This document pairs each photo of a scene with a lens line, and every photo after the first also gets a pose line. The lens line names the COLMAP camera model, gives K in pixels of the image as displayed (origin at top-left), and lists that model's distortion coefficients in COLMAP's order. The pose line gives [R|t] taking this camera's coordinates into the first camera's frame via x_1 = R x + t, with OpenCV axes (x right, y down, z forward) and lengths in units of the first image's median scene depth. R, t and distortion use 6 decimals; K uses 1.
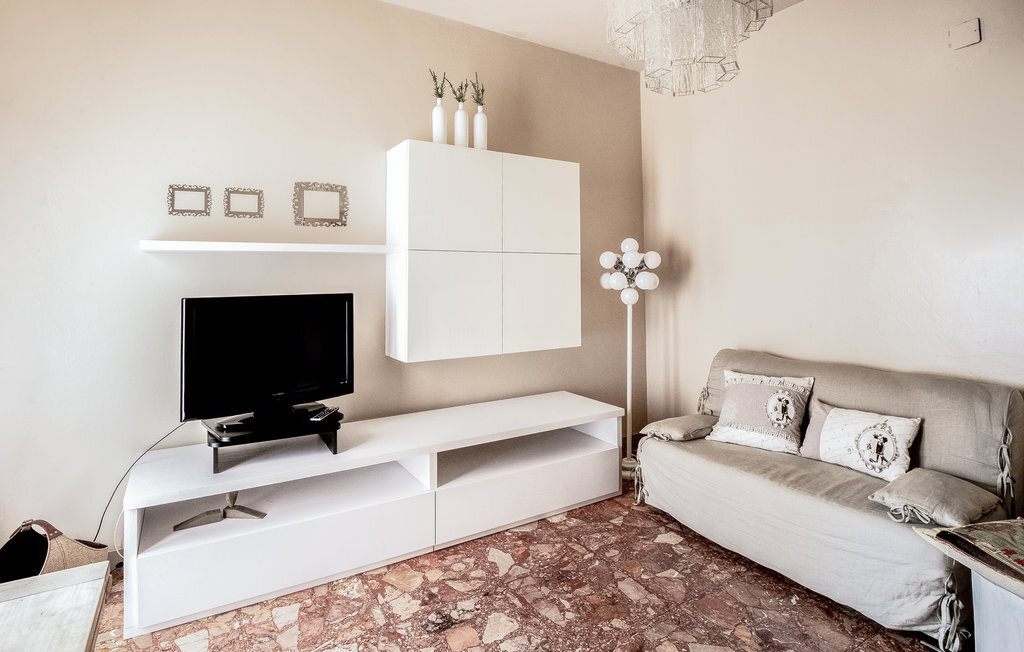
lens RADIAL K [[530.4, 0, 495.0], [0, 530.4, 262.2], [0, 0, 1]] dist [-0.025670, -0.000140]
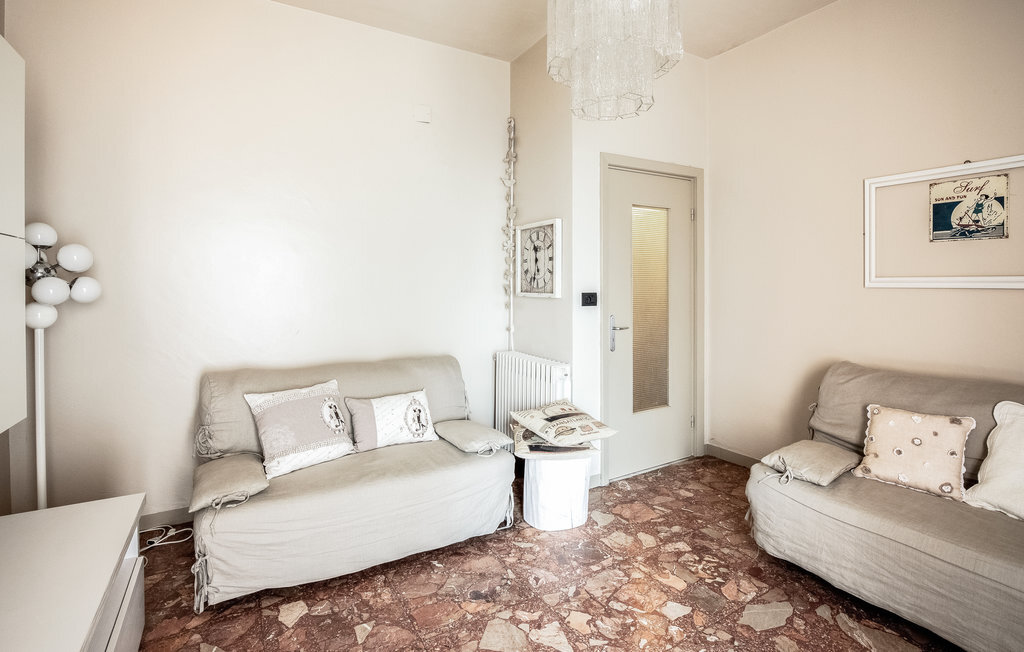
lens RADIAL K [[485.4, 0, 510.9], [0, 485.4, 284.9], [0, 0, 1]] dist [-0.022225, -0.000070]
pose [[-0.000202, 0.003982, 0.999992, -0.415272], [-0.025071, 0.999678, -0.003986, 0.024742], [-0.999686, -0.025071, -0.000102, 0.713305]]
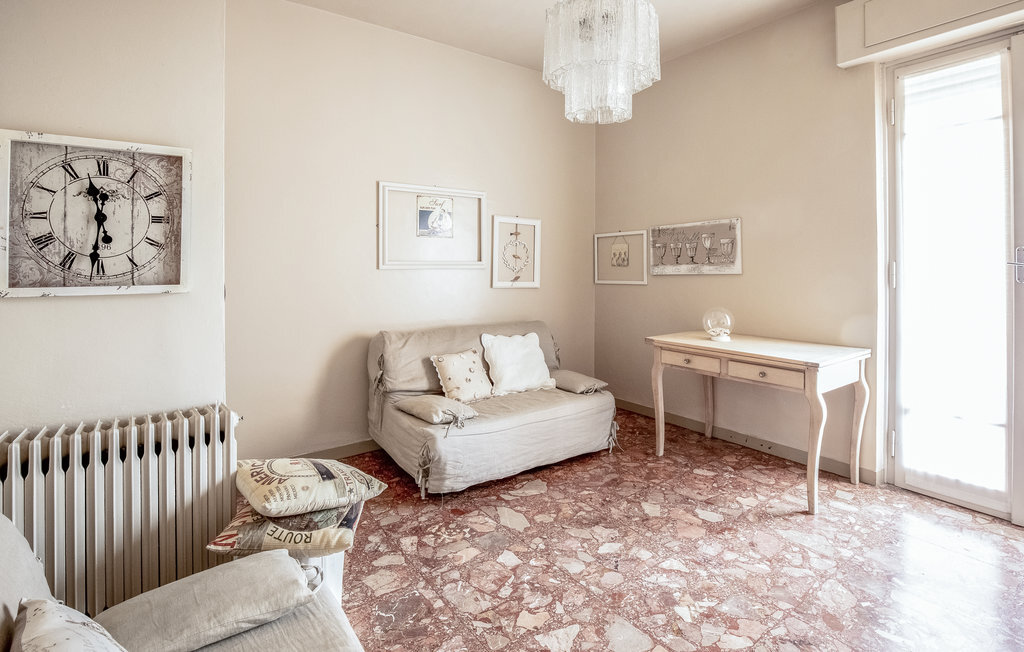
lens RADIAL K [[530.4, 0, 495.0], [0, 530.4, 262.2], [0, 0, 1]] dist [-0.025670, -0.000140]
pose [[-0.994345, 0.013437, -0.105344, 0.421186], [0.016963, 0.999323, -0.032643, 0.038765], [0.104834, -0.034245, -0.993900, 1.344005]]
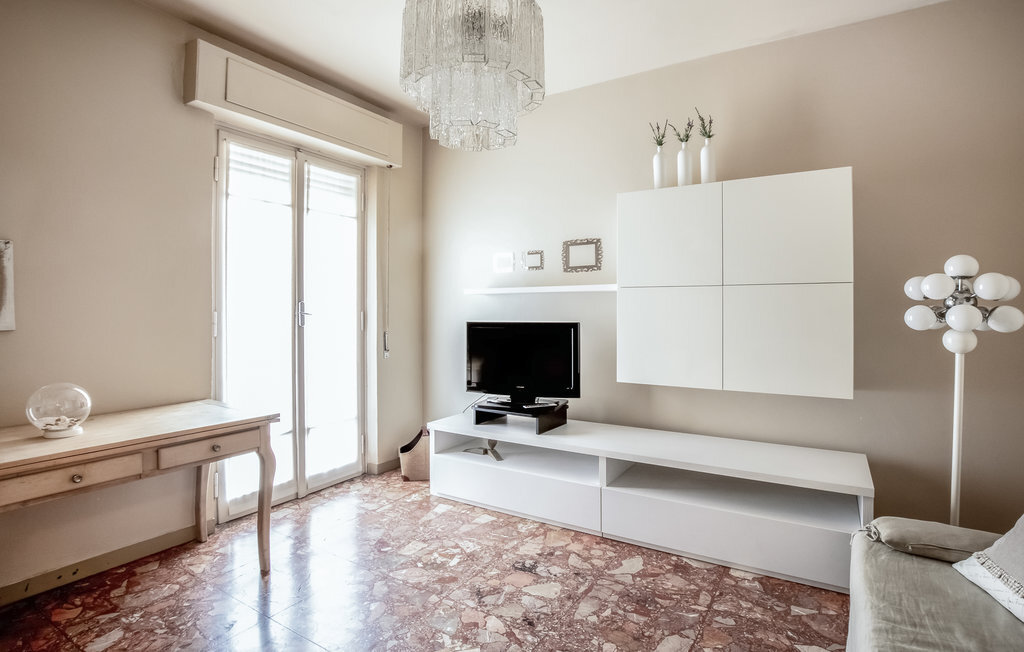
lens RADIAL K [[469.3, 0, 515.5], [0, 469.3, 312.5], [0, 0, 1]] dist [-0.026034, -0.000001]
pose [[0.490648, 0.011384, -0.871283, 0.713337], [0.020831, 0.999476, 0.024790, 0.002100], [0.871109, -0.030313, 0.490154, 0.314505]]
